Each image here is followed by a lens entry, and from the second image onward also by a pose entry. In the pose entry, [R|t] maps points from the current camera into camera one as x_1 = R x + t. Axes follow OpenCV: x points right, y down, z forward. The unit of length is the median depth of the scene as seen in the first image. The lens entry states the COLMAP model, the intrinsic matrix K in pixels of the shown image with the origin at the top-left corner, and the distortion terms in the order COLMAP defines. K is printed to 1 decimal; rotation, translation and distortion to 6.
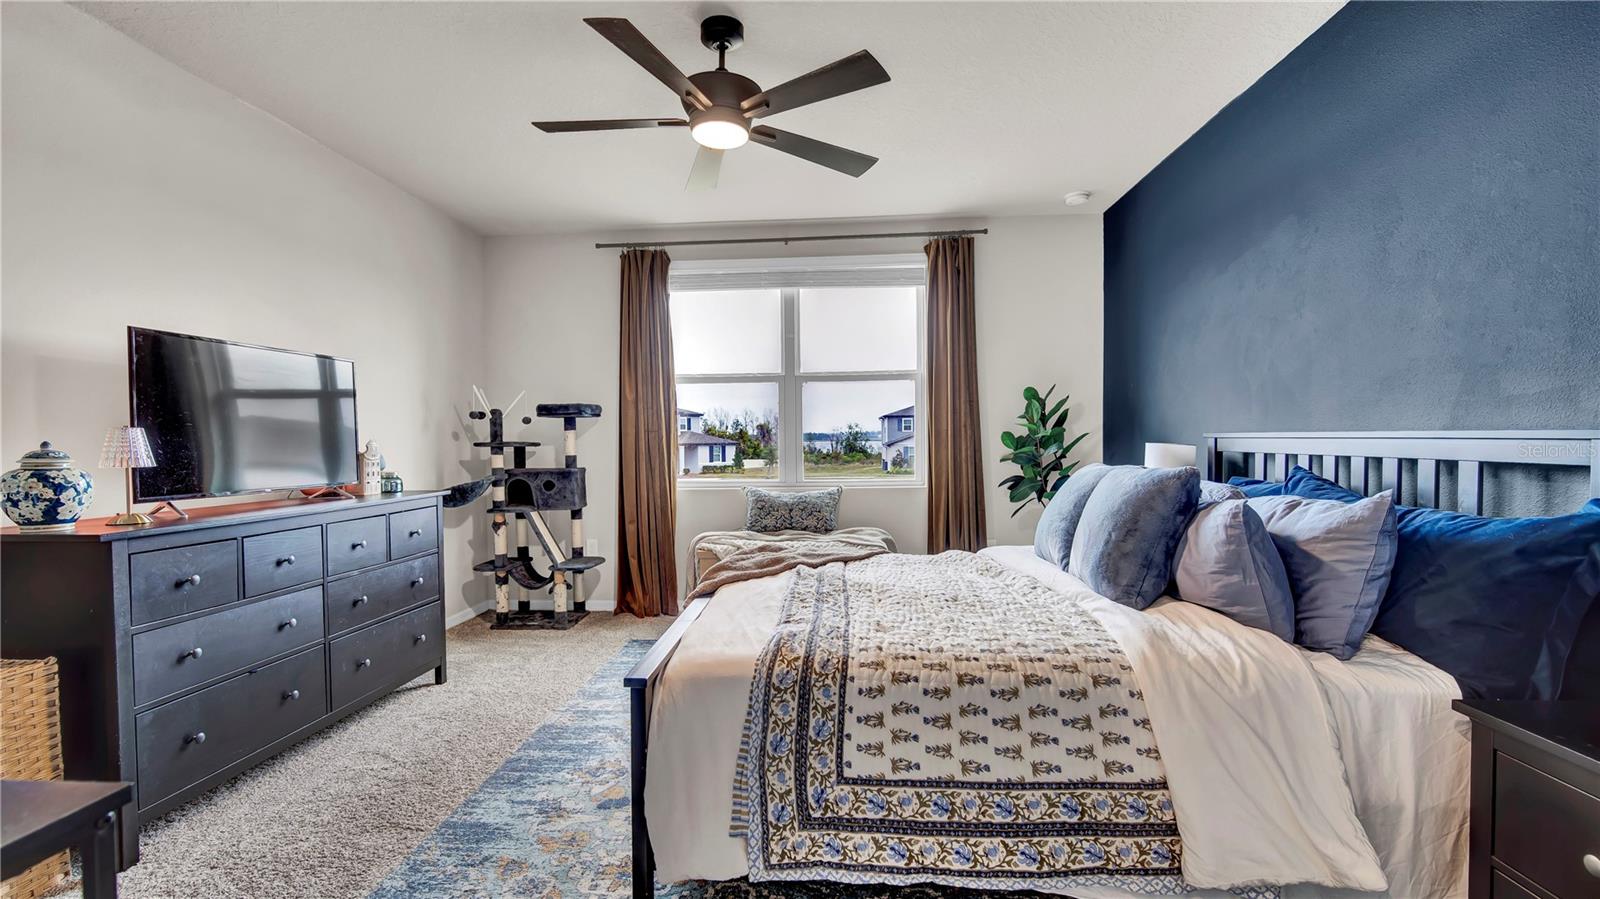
lens RADIAL K [[692.2, 0, 802.6], [0, 692.2, 455.3], [0, 0, 1]] dist [-0.020672, 0.005261]
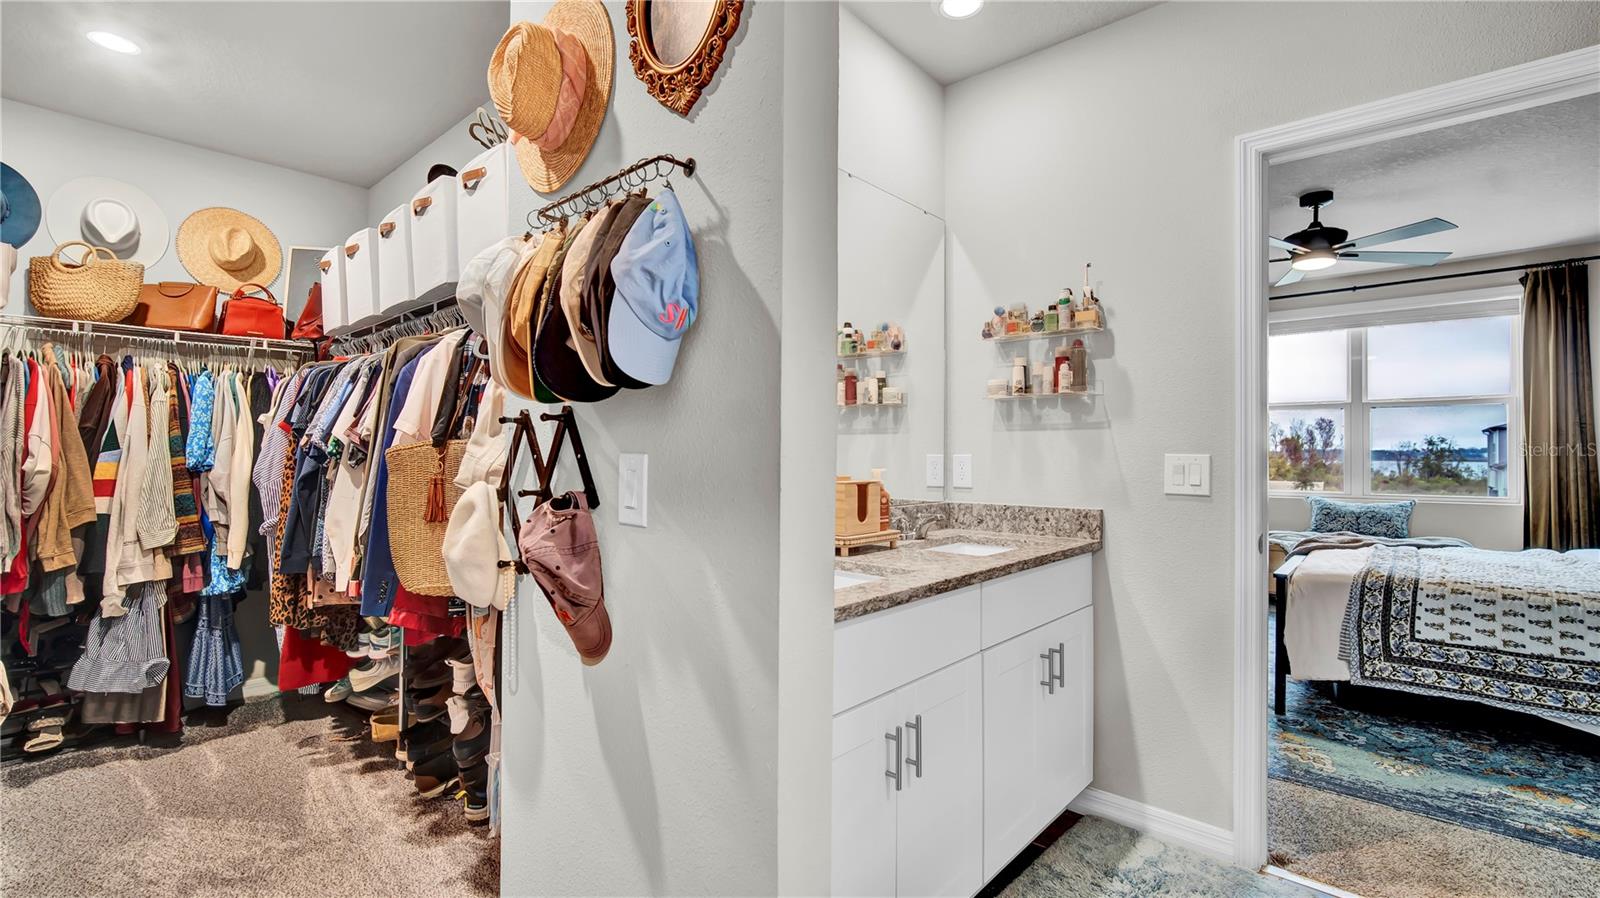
lens RADIAL K [[697.0, 0, 800.1], [0, 697.0, 444.1], [0, 0, 1]] dist [-0.016400, 0.006096]
pose [[0.782726, 0.007084, -0.622326, -0.084844], [-0.029404, 0.999240, -0.025608, 0.036708], [0.621672, 0.038343, 0.782339, -1.525209]]
